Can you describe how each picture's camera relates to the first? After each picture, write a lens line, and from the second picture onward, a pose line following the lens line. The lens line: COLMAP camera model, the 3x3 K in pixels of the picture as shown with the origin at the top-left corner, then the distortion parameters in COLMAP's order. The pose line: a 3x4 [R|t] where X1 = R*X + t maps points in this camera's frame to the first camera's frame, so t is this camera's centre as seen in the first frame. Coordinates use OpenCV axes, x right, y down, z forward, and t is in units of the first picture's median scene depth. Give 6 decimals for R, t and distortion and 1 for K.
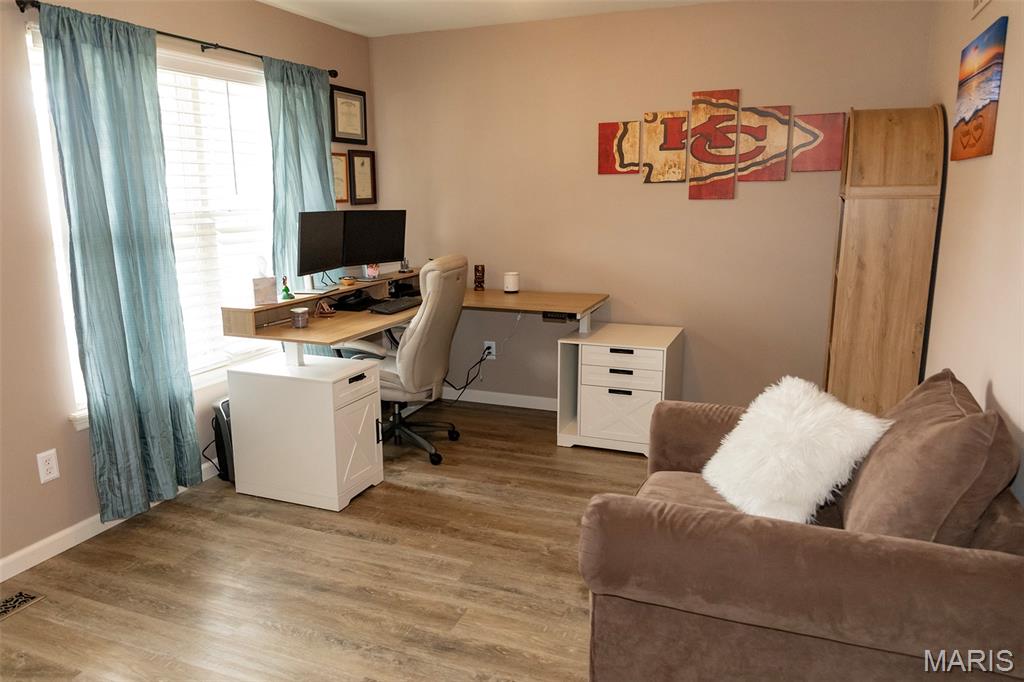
lens RADIAL K [[716.2, 0, 512.0], [0, 716.2, 341.0], [0, 0, 1]] dist [-0.011671, -0.005442]
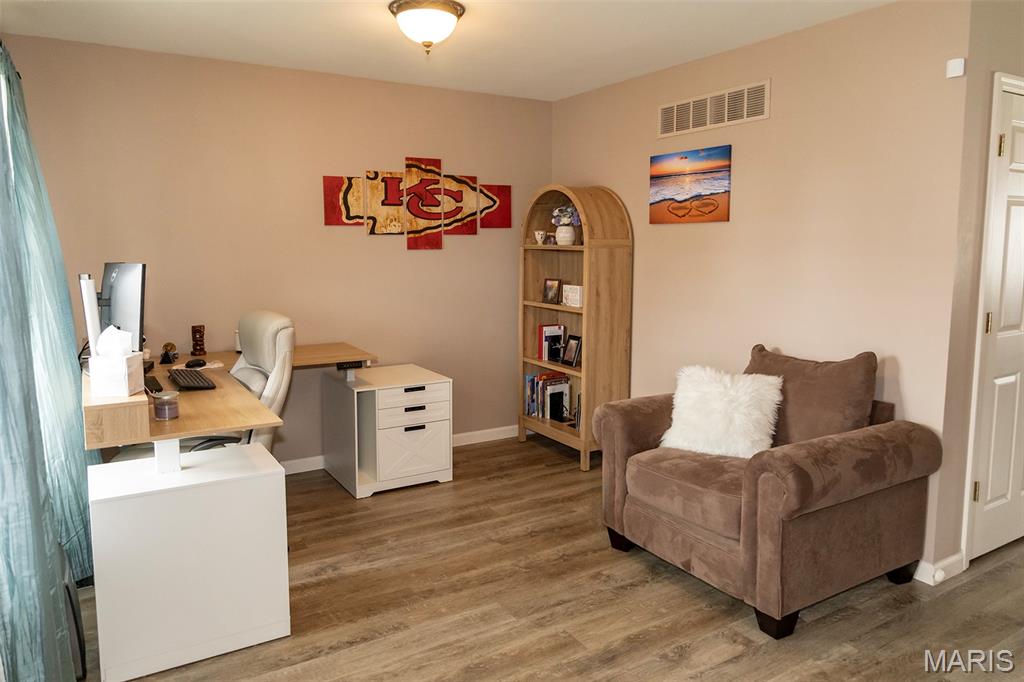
lens RADIAL K [[698.3, 0, 507.9], [0, 698.3, 307.7], [0, 0, 1]] dist [-0.004397, -0.001916]
pose [[0.596098, -0.063241, 0.800417, -0.570033], [0.159126, 0.986424, -0.040569, -0.039629], [-0.786985, 0.151550, 0.598069, 0.243021]]
